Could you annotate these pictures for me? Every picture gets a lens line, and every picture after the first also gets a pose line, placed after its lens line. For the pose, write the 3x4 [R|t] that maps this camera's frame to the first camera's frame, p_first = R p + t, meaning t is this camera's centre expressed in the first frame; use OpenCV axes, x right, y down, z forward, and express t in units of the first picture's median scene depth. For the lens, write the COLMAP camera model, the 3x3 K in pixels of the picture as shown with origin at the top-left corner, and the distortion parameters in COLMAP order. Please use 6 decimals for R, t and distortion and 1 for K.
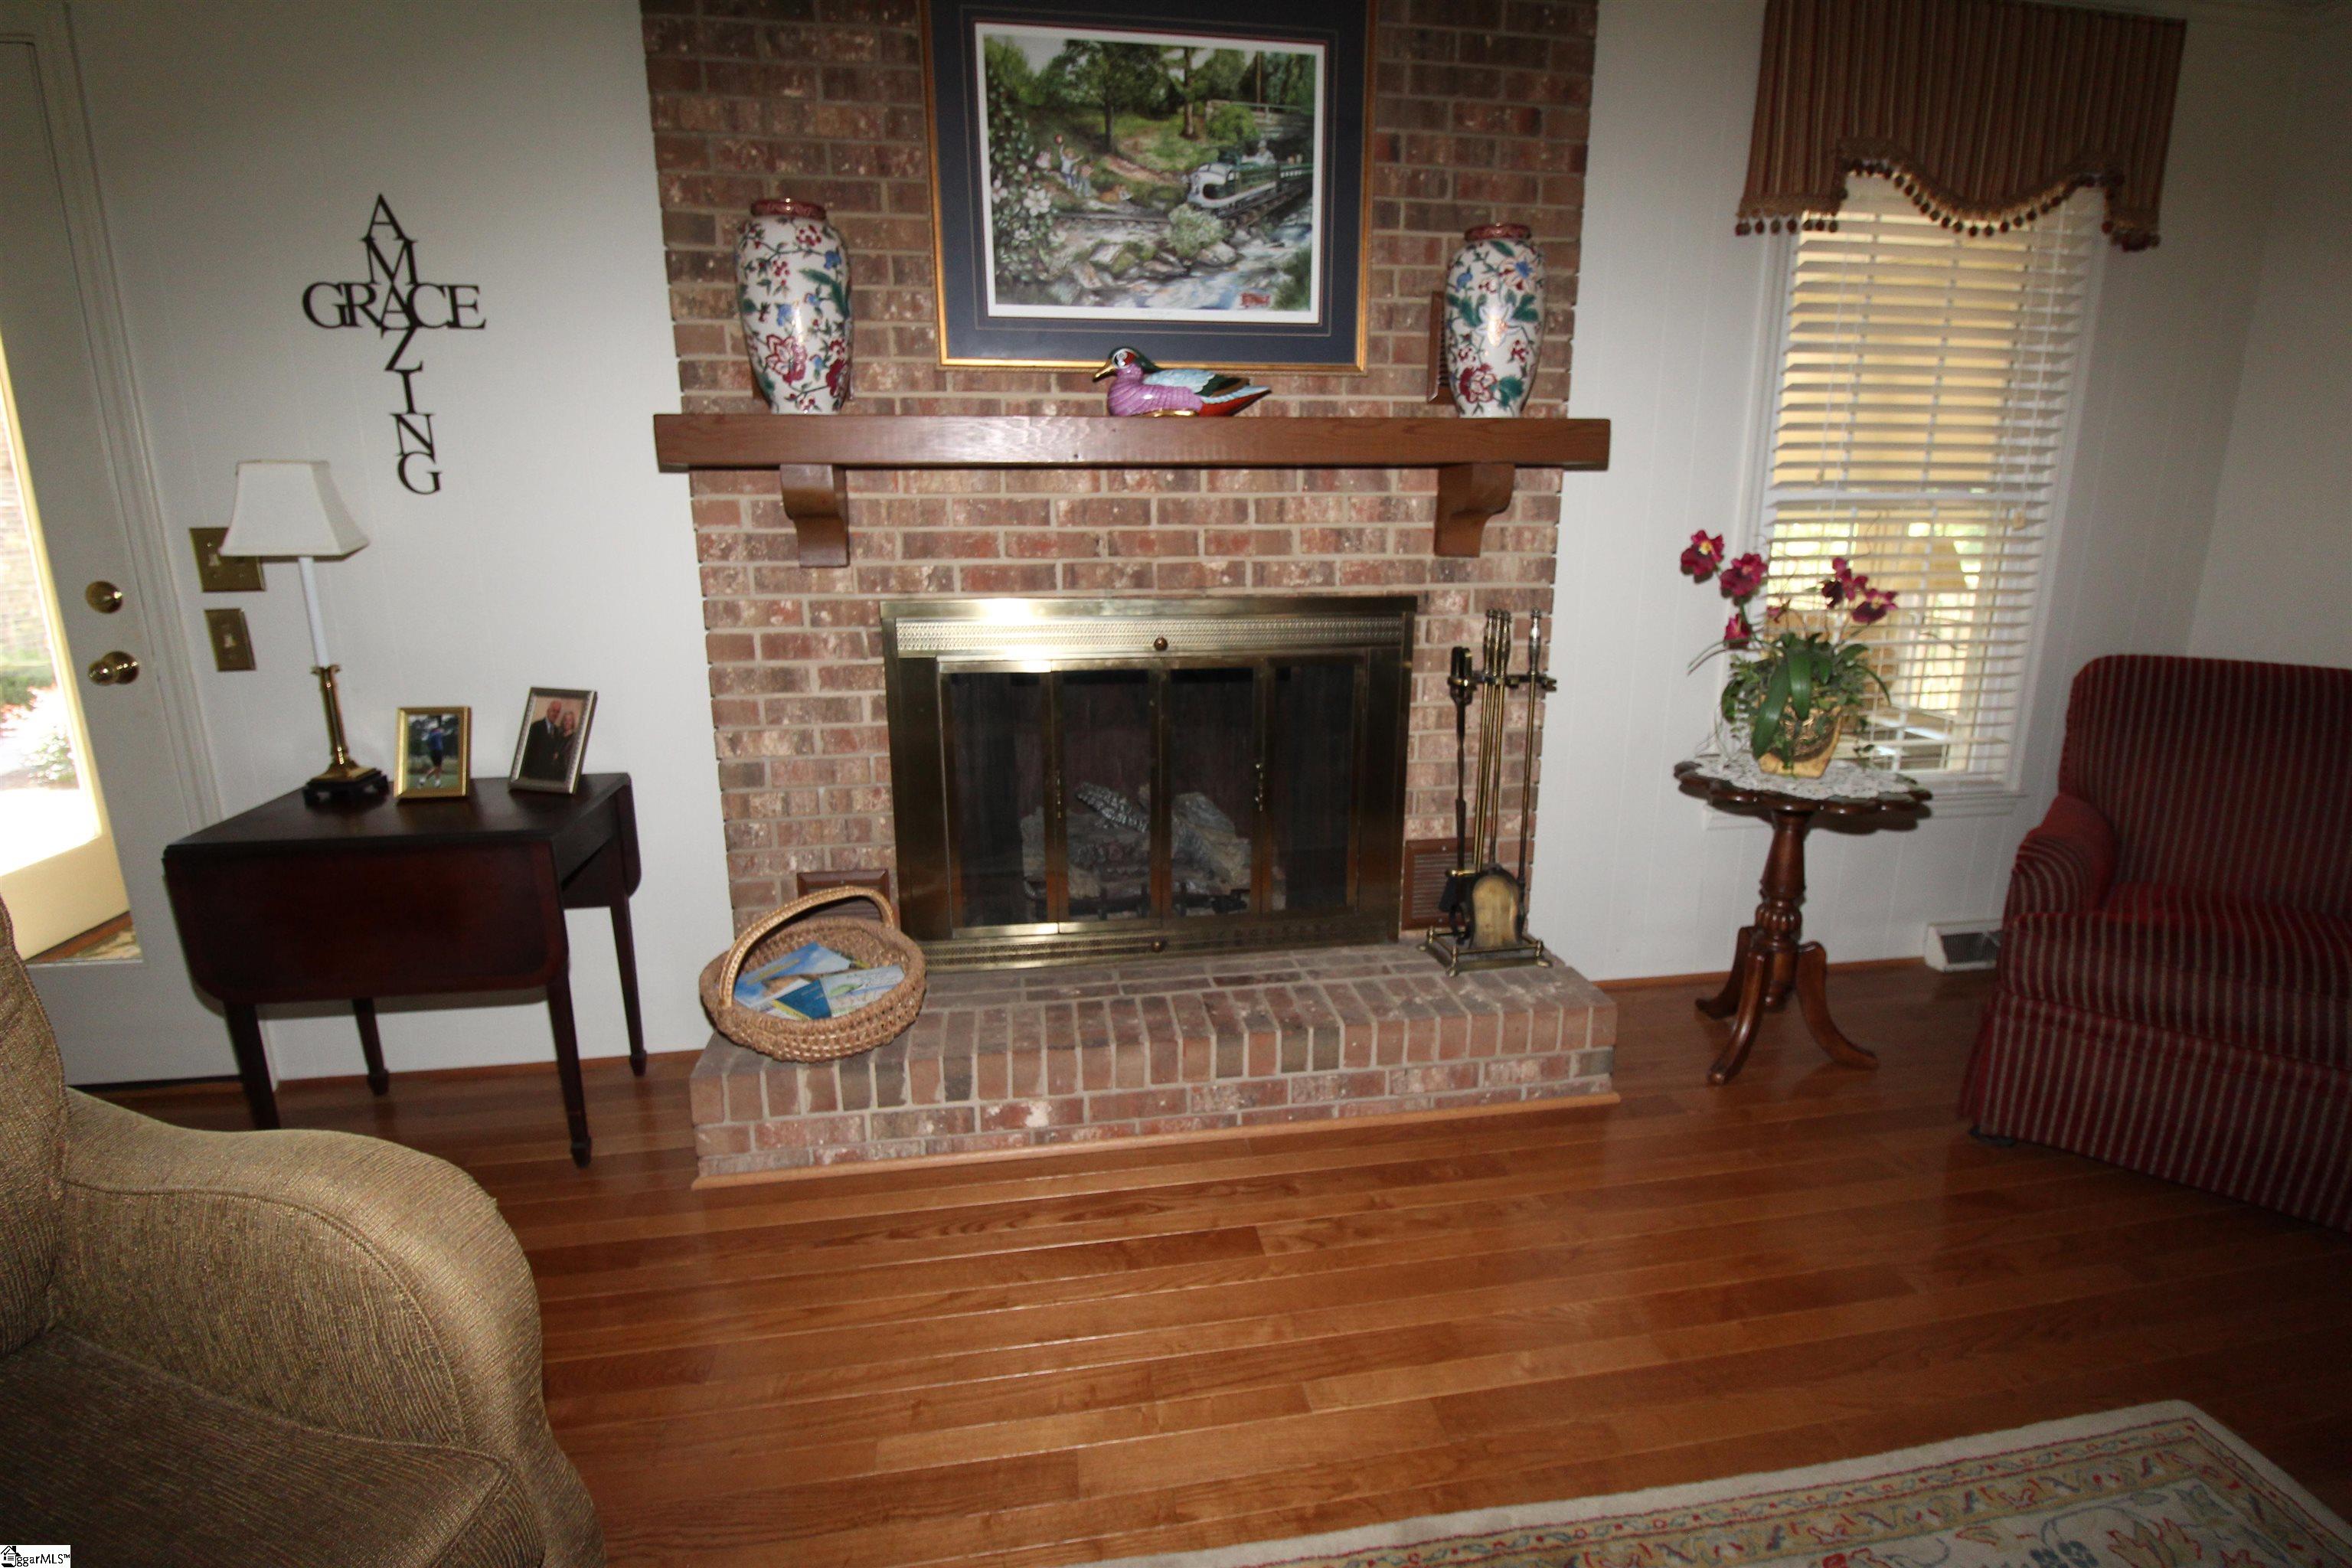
lens RADIAL K [[1104.1, 0, 1203.5], [0, 1104.1, 758.2], [0, 0, 1]] dist [0.003609, -0.013497]
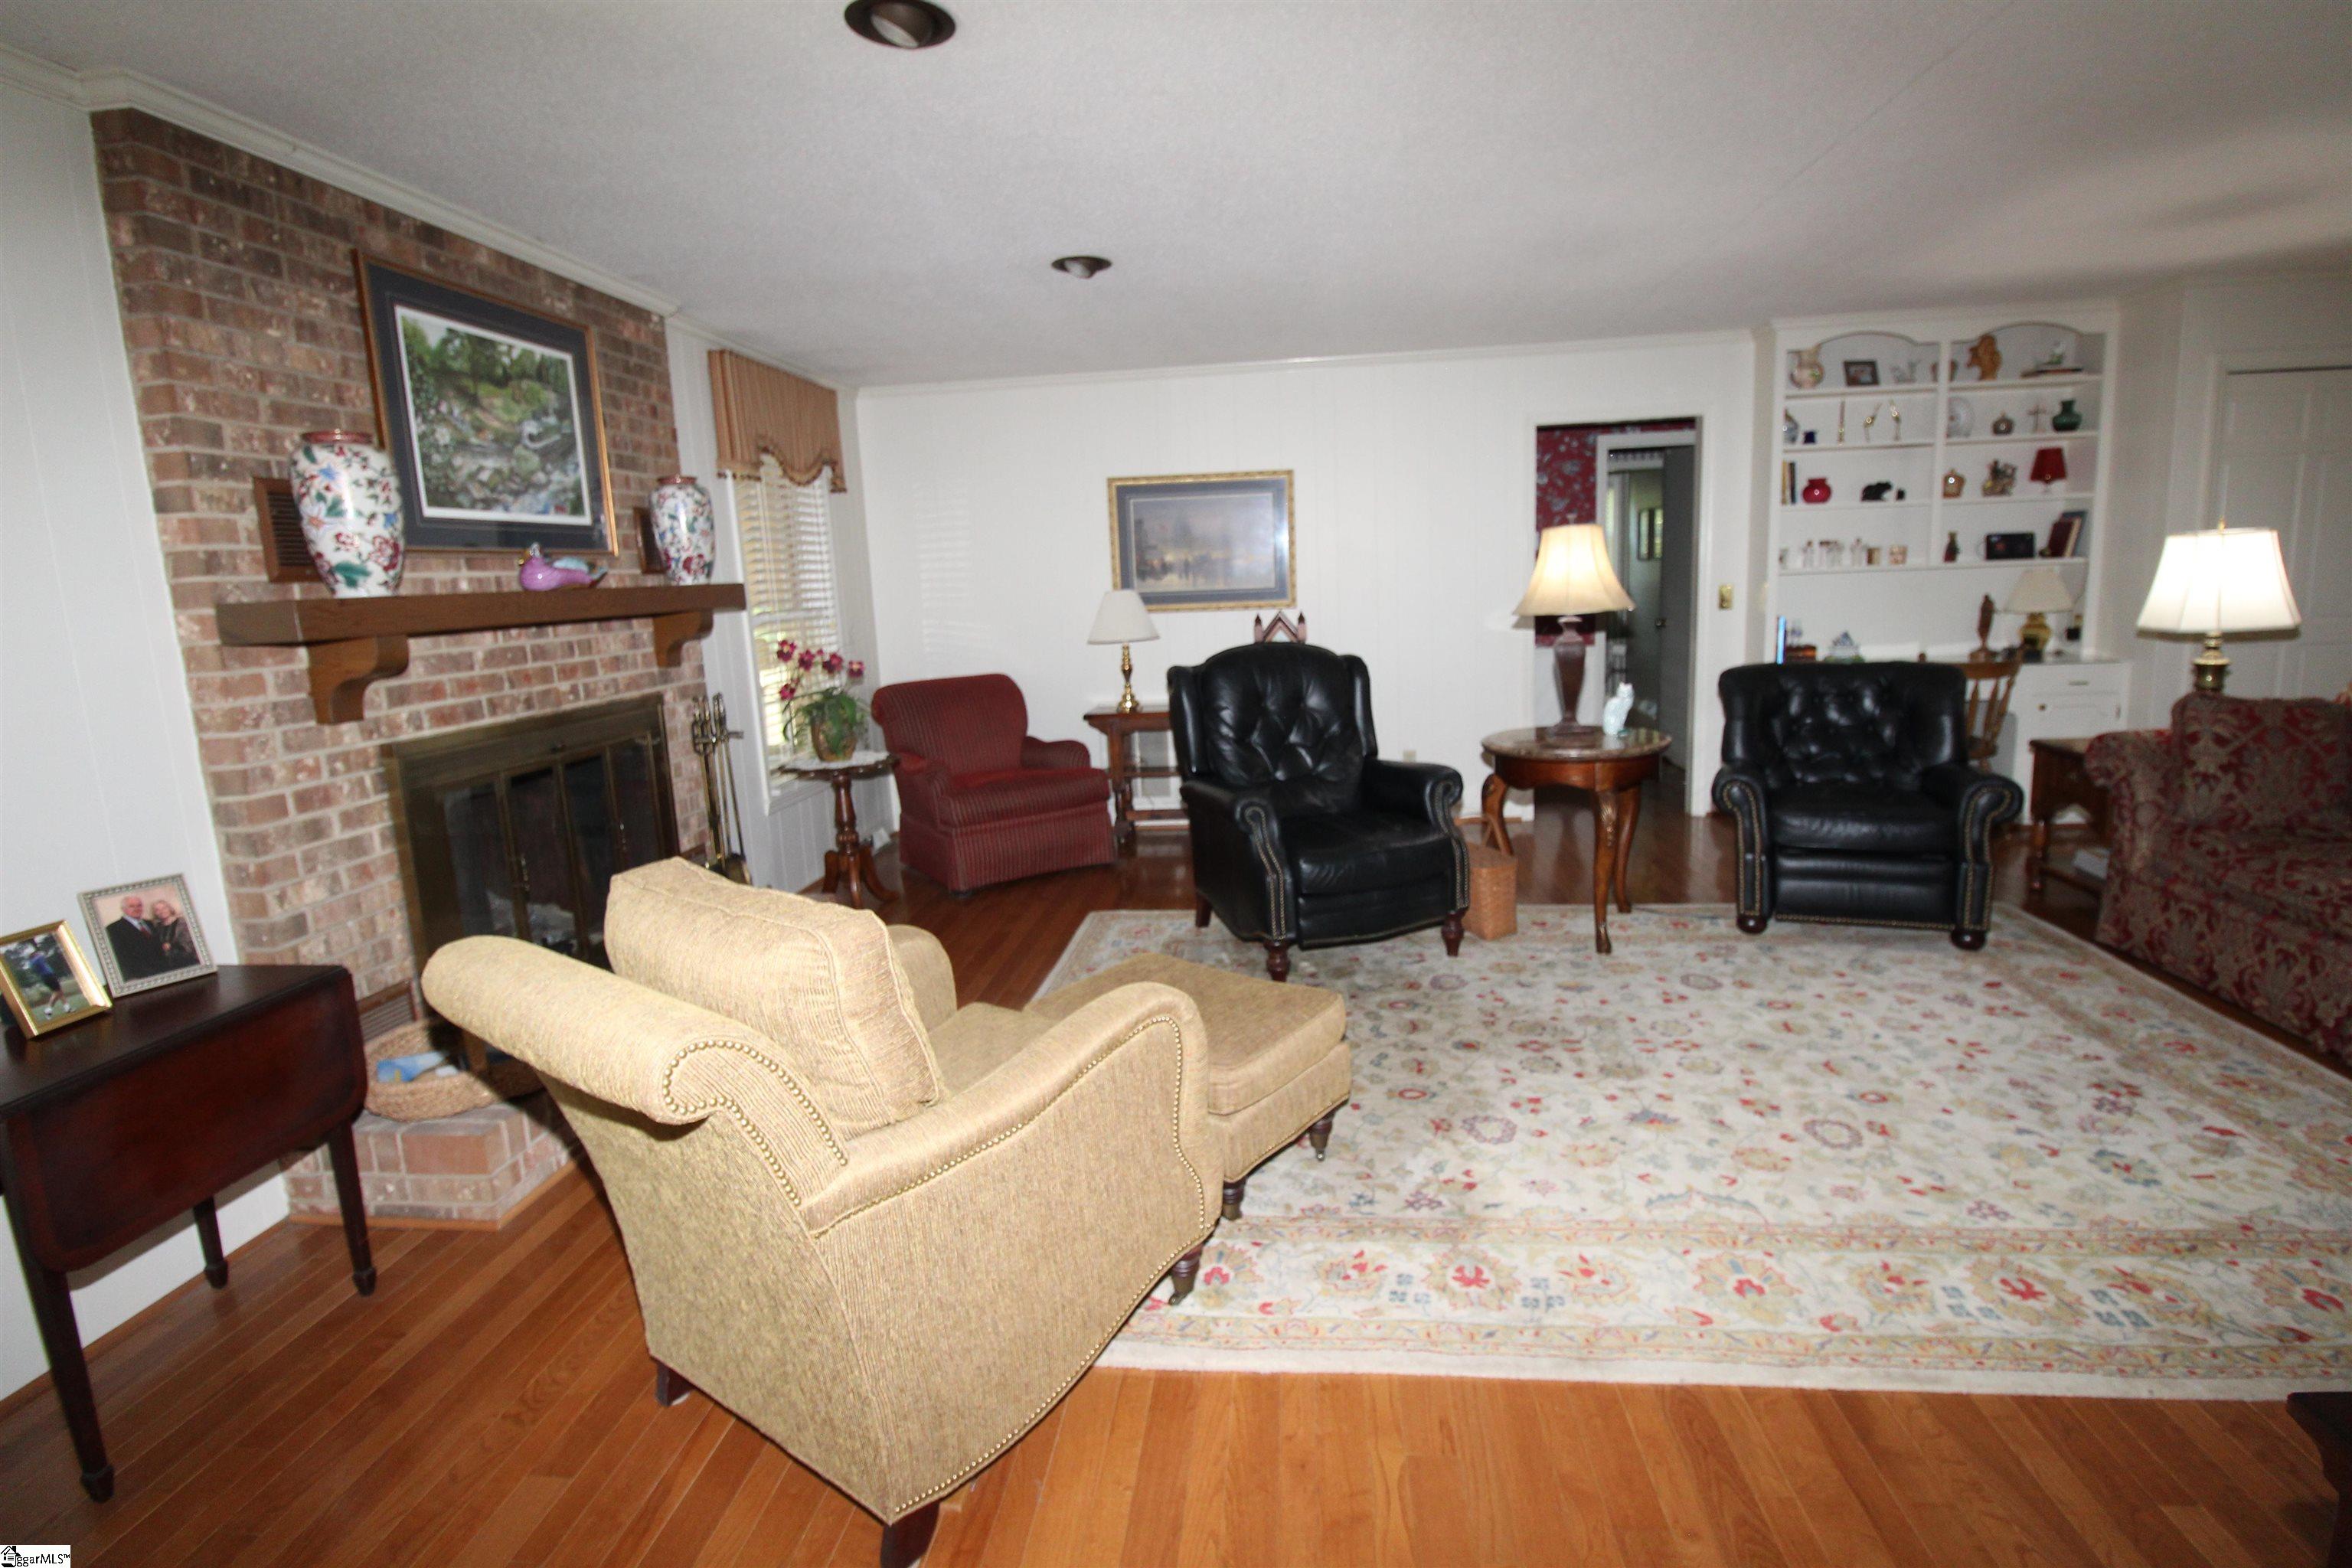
lens RADIAL K [[1104.1, 0, 1203.5], [0, 1104.1, 758.2], [0, 0, 1]] dist [0.003609, -0.013497]
pose [[0.256530, -0.171206, 0.951252, -1.222696], [0.266912, 0.958464, 0.100525, -0.013724], [-0.928951, 0.228113, 0.291571, -0.159520]]
